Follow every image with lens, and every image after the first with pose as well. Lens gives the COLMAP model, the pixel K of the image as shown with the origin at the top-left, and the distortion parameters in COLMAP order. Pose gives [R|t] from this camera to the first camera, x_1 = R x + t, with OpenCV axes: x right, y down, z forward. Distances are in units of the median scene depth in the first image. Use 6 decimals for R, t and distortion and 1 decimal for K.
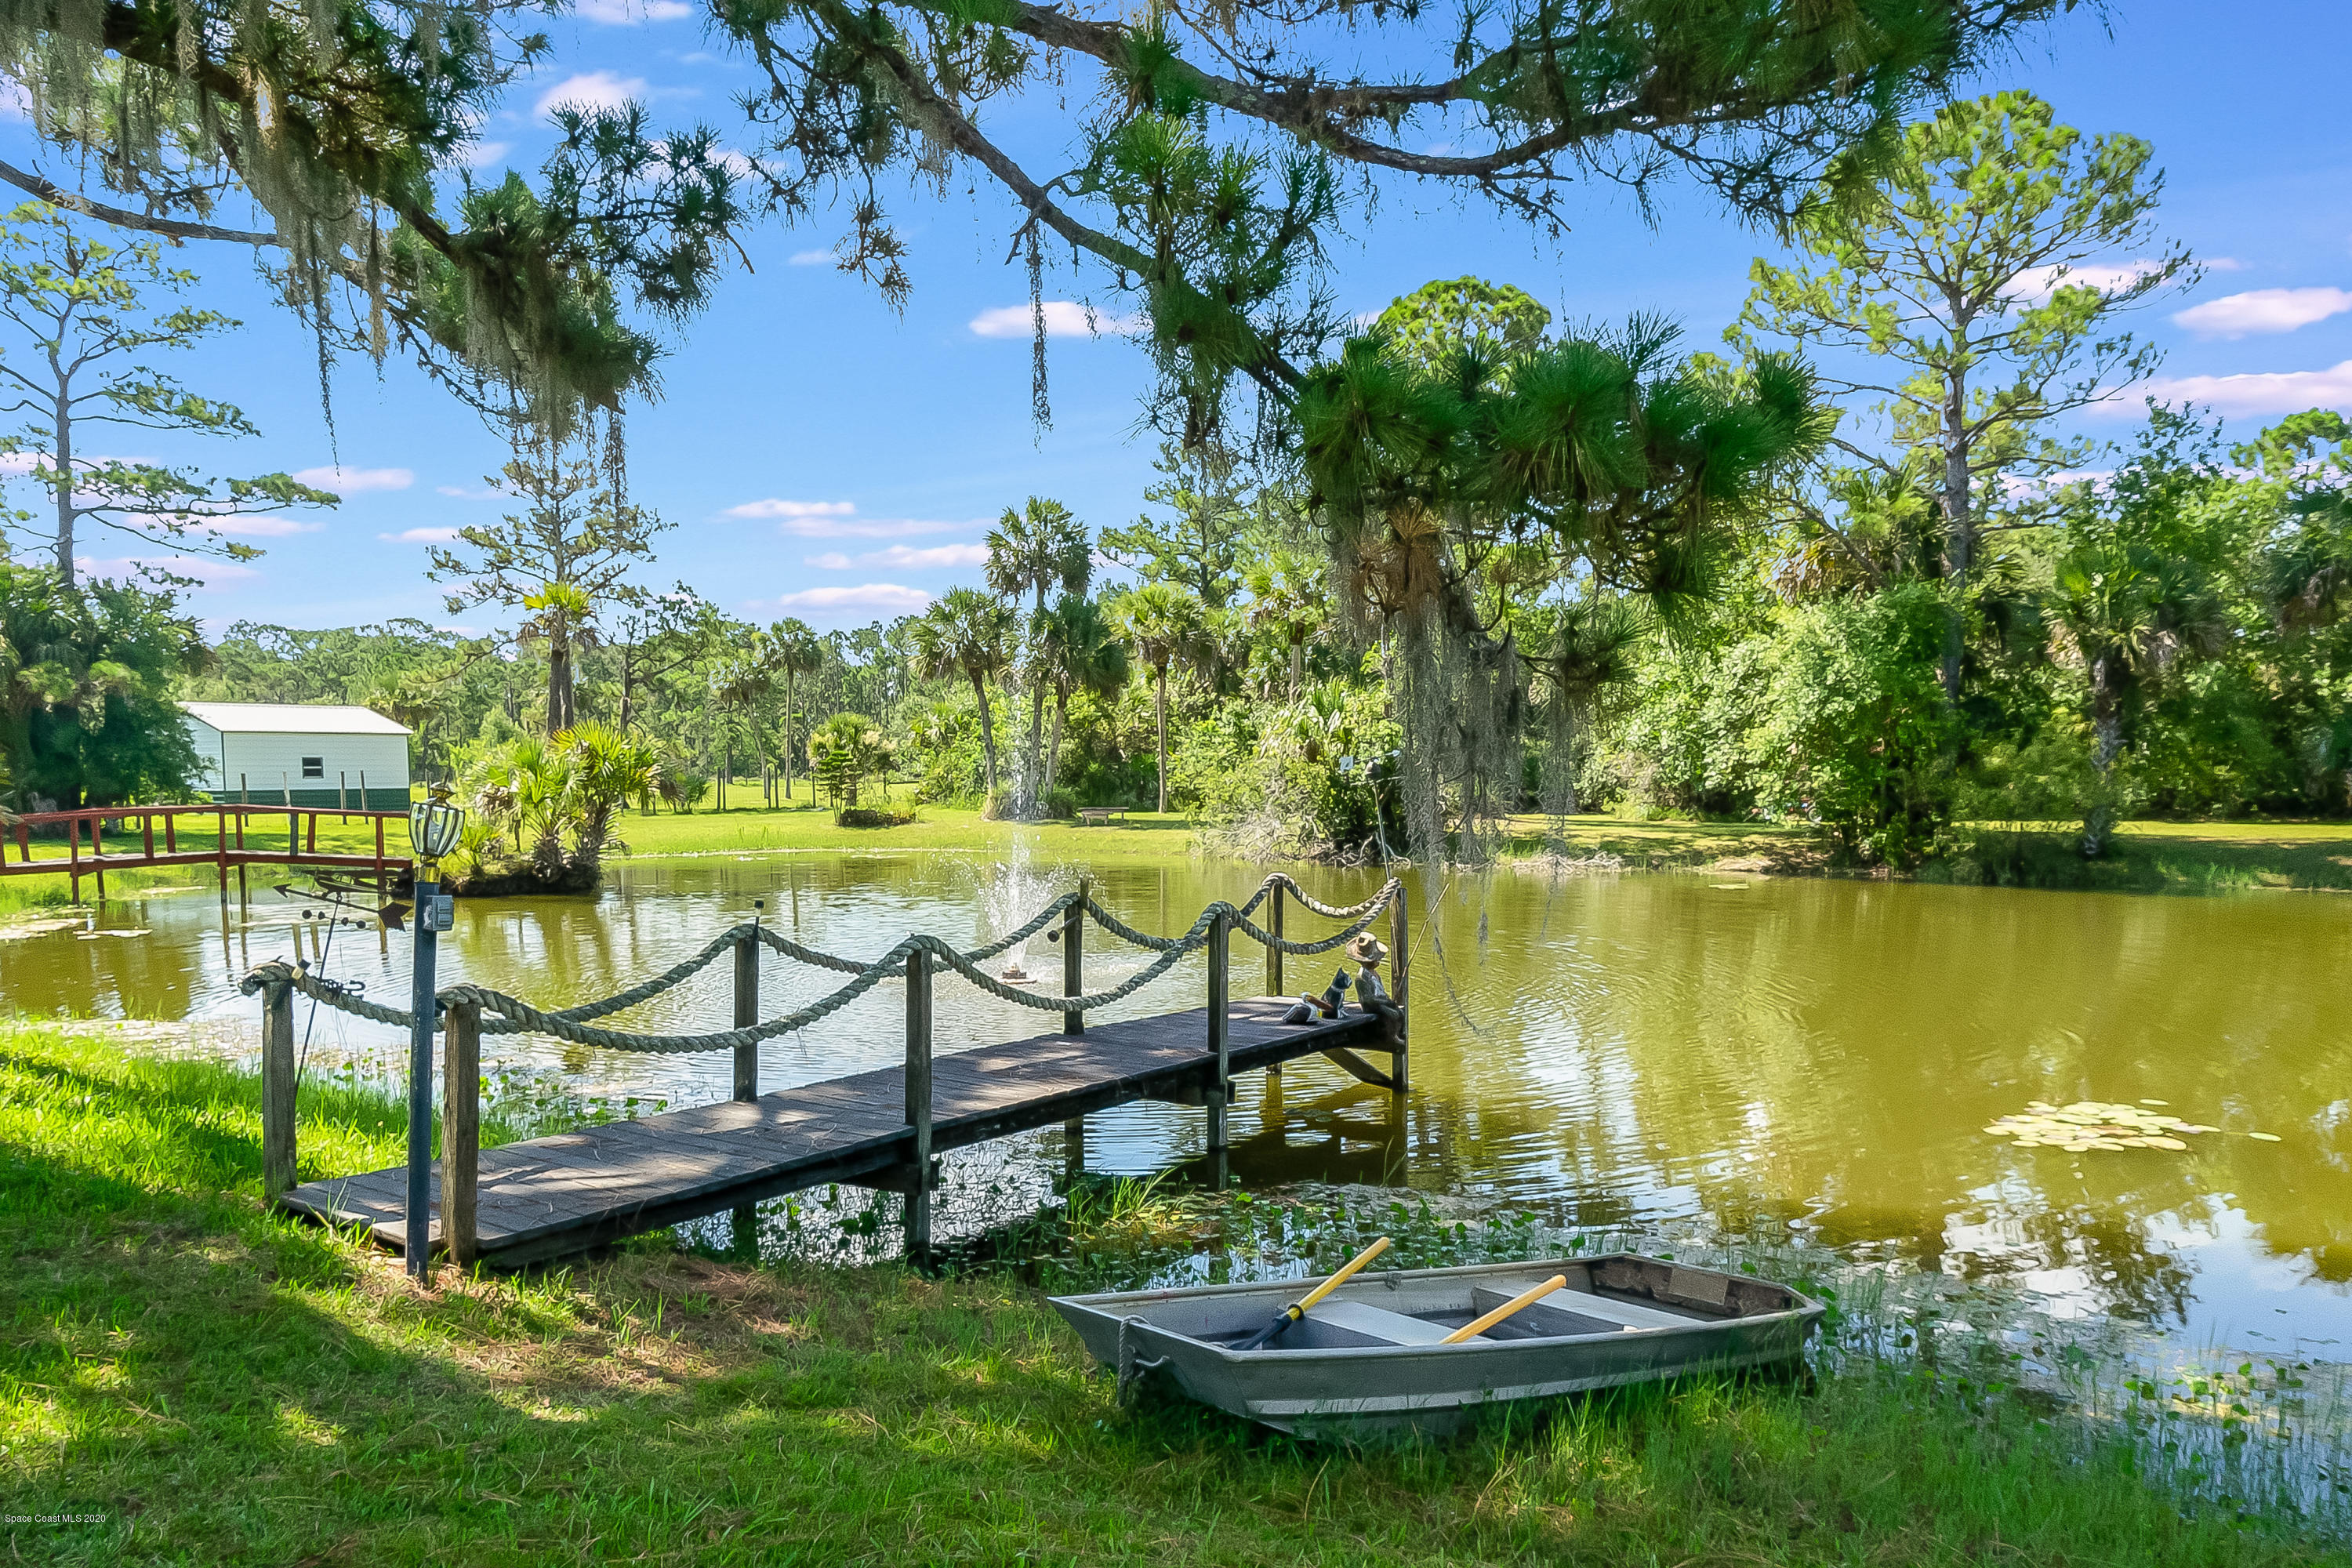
lens RADIAL K [[1766.1, 0, 1171.2], [0, 1766.1, 785.1], [0, 0, 1]] dist [0.001406, 0.001539]
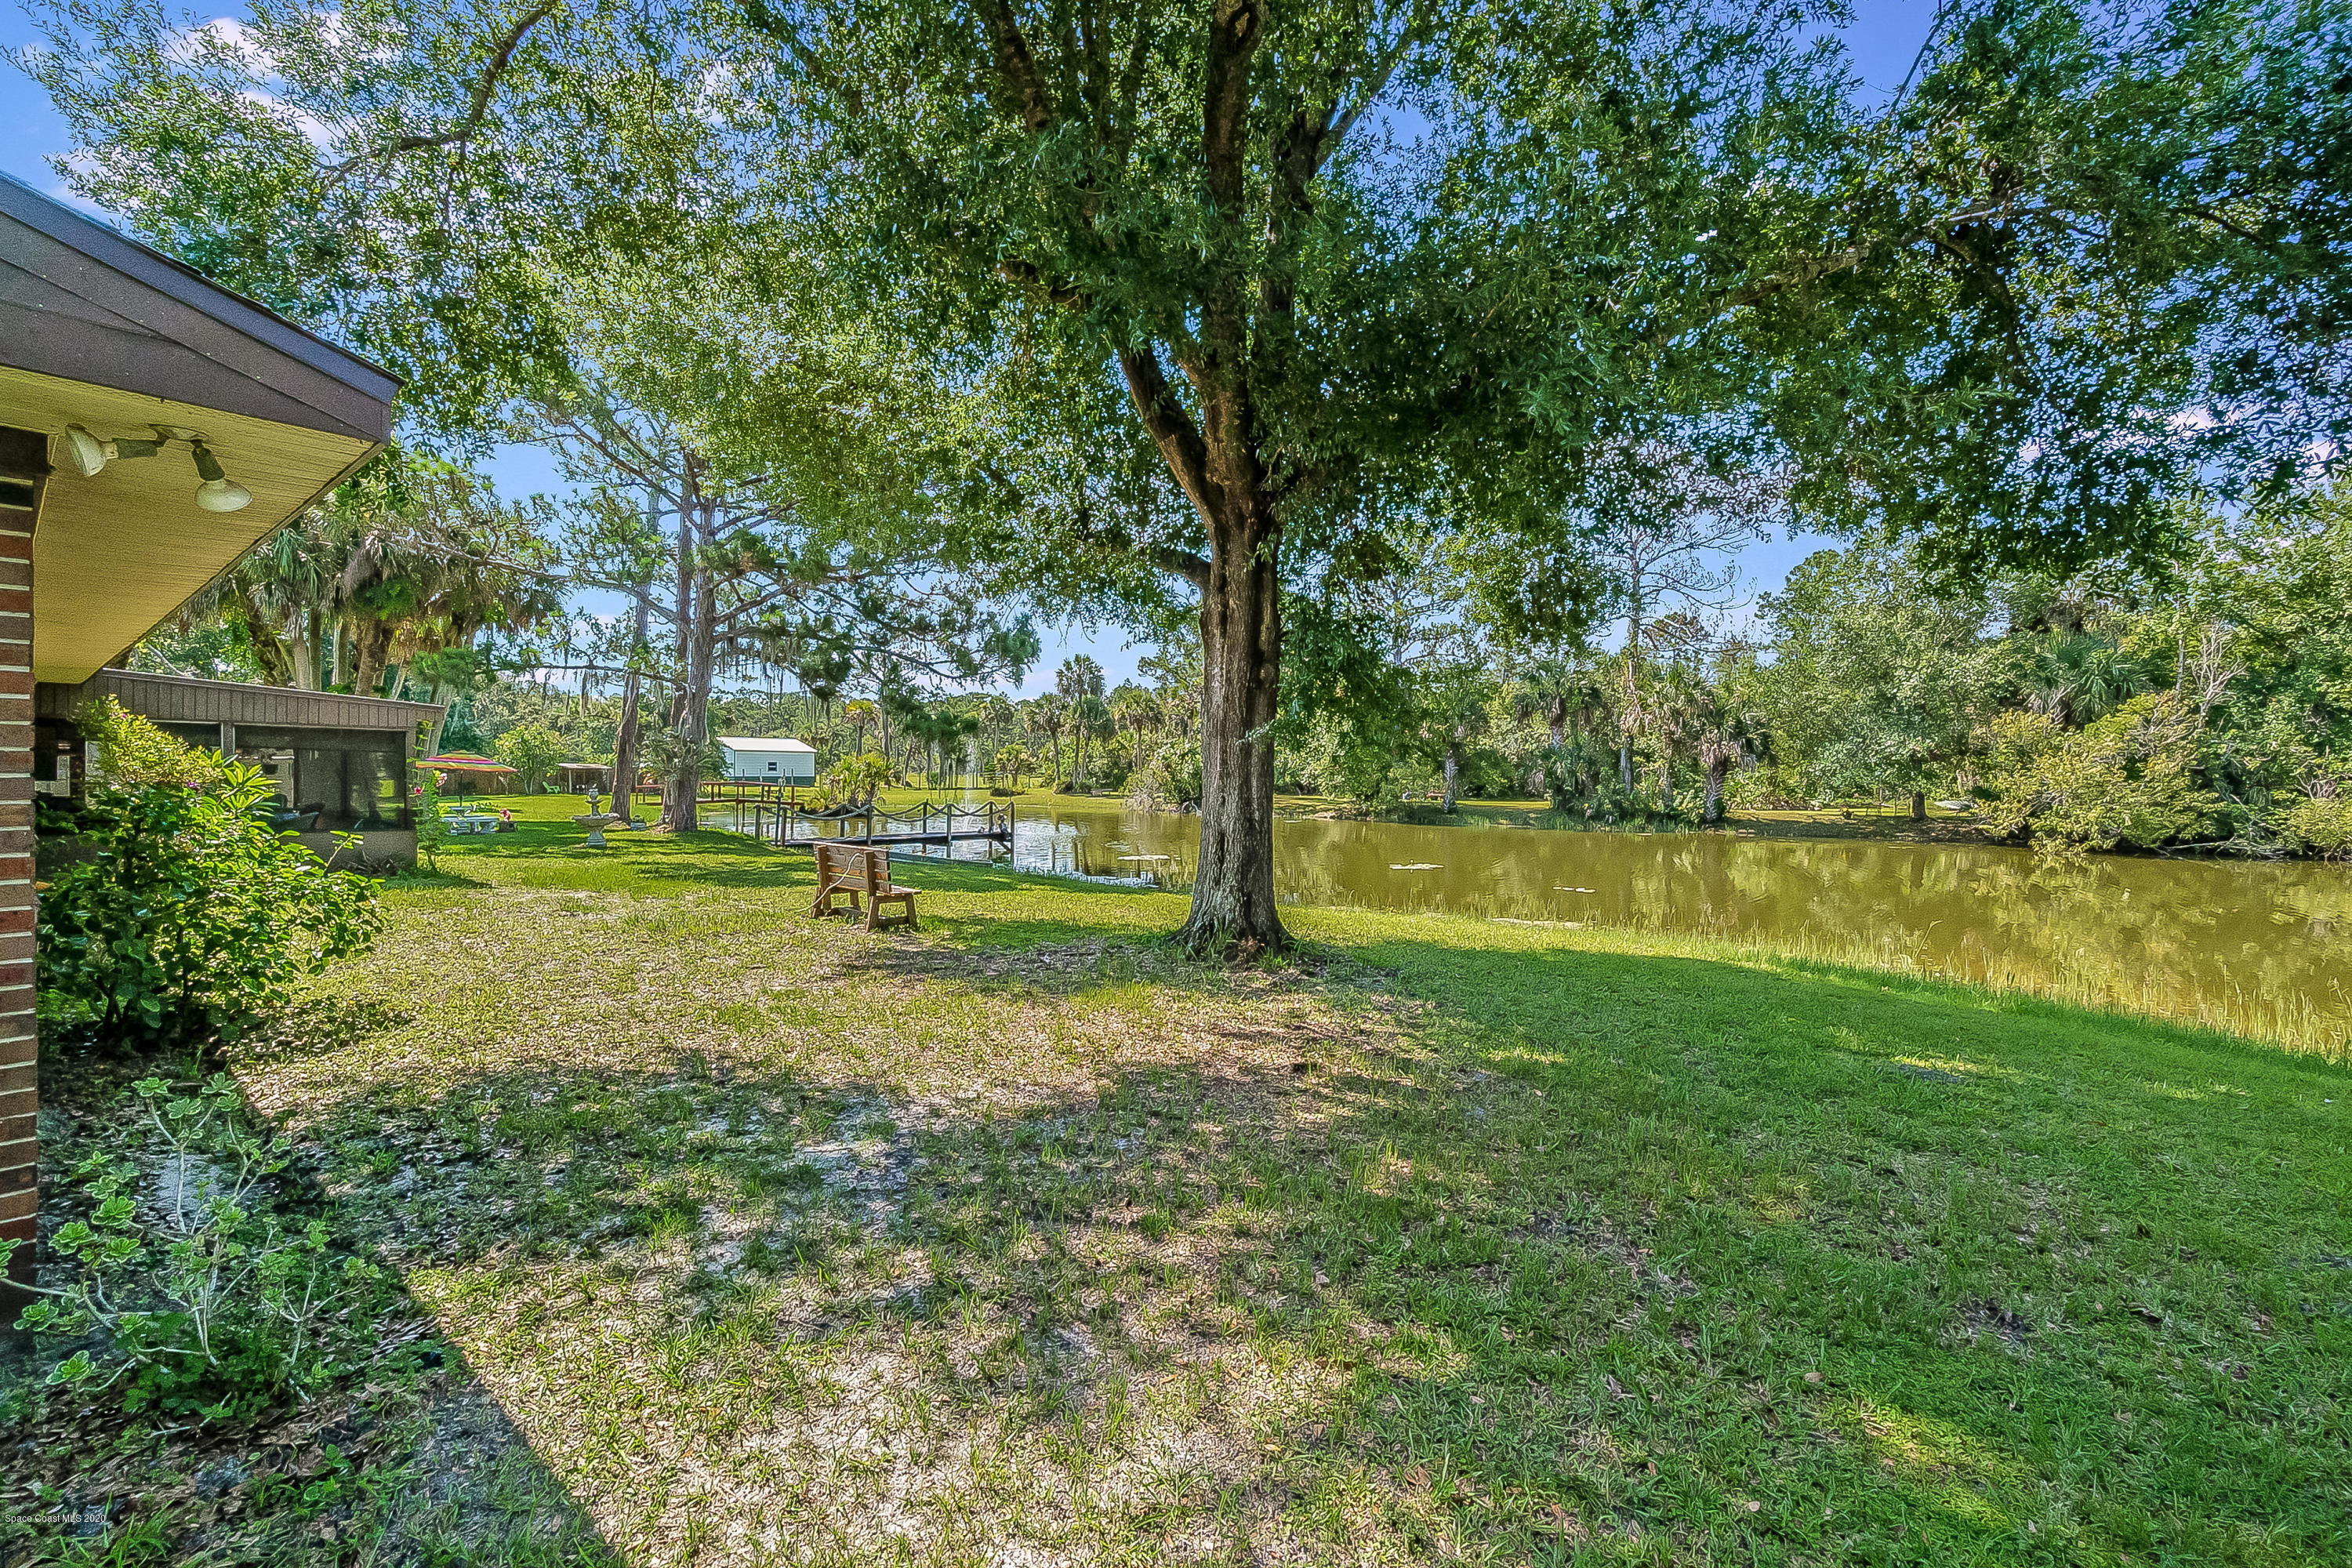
lens RADIAL K [[988.2, 0, 1183.6], [0, 988.2, 785.4], [0, 0, 1]] dist [0.000406, 0.000017]
pose [[0.997920, 0.015714, -0.062520, 0.145828], [-0.015340, 0.999861, 0.006456, -0.002133], [0.062613, -0.005484, 0.998023, -0.285639]]
